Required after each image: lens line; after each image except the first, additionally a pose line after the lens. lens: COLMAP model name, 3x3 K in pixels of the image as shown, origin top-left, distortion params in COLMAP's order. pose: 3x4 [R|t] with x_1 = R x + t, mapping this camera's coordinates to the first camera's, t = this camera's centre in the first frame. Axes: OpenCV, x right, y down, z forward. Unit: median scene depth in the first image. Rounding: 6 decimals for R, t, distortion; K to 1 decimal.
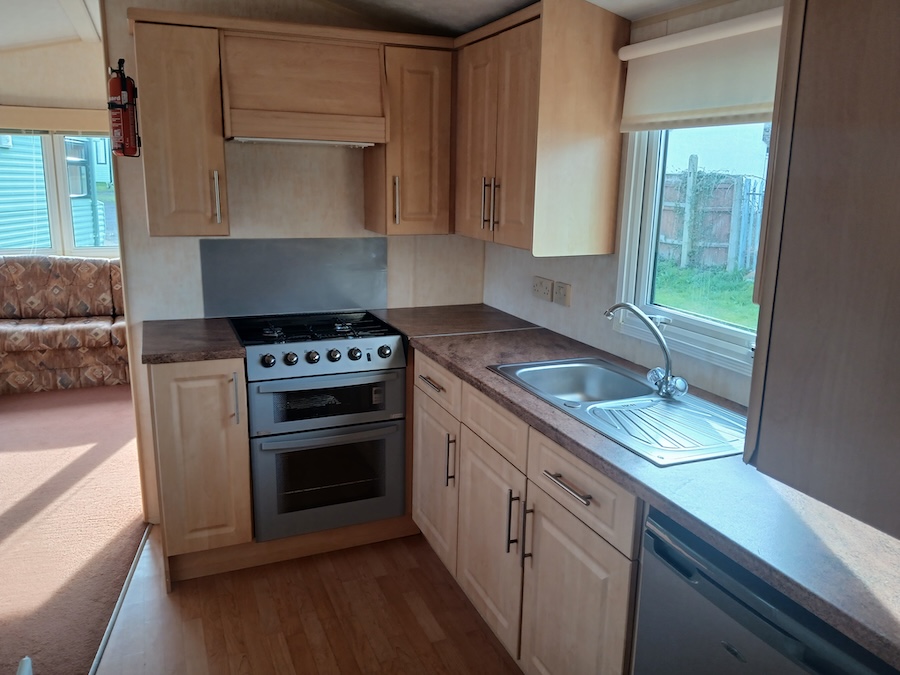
lens RADIAL K [[692.1, 0, 450.0], [0, 692.1, 337.5], [0, 0, 1]] dist [0.033533, -0.118792]
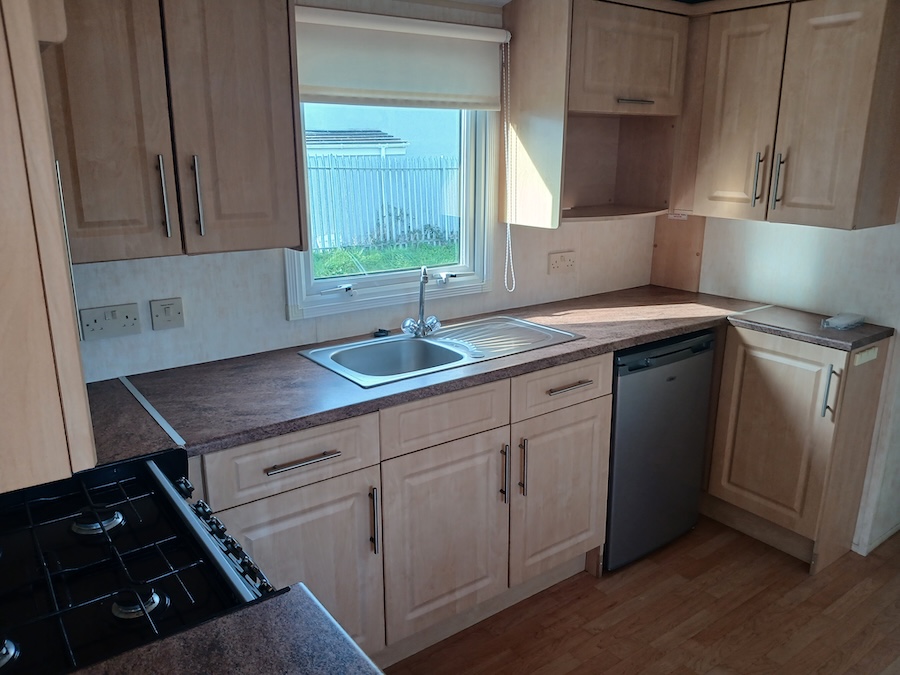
lens RADIAL K [[692.1, 0, 450.0], [0, 692.1, 337.5], [0, 0, 1]] dist [0.033533, -0.118792]
pose [[-0.240179, -0.270756, 0.932205, -0.885148], [0.215786, 0.921396, 0.323213, -0.316447], [-0.946441, 0.278786, -0.162875, 1.260729]]
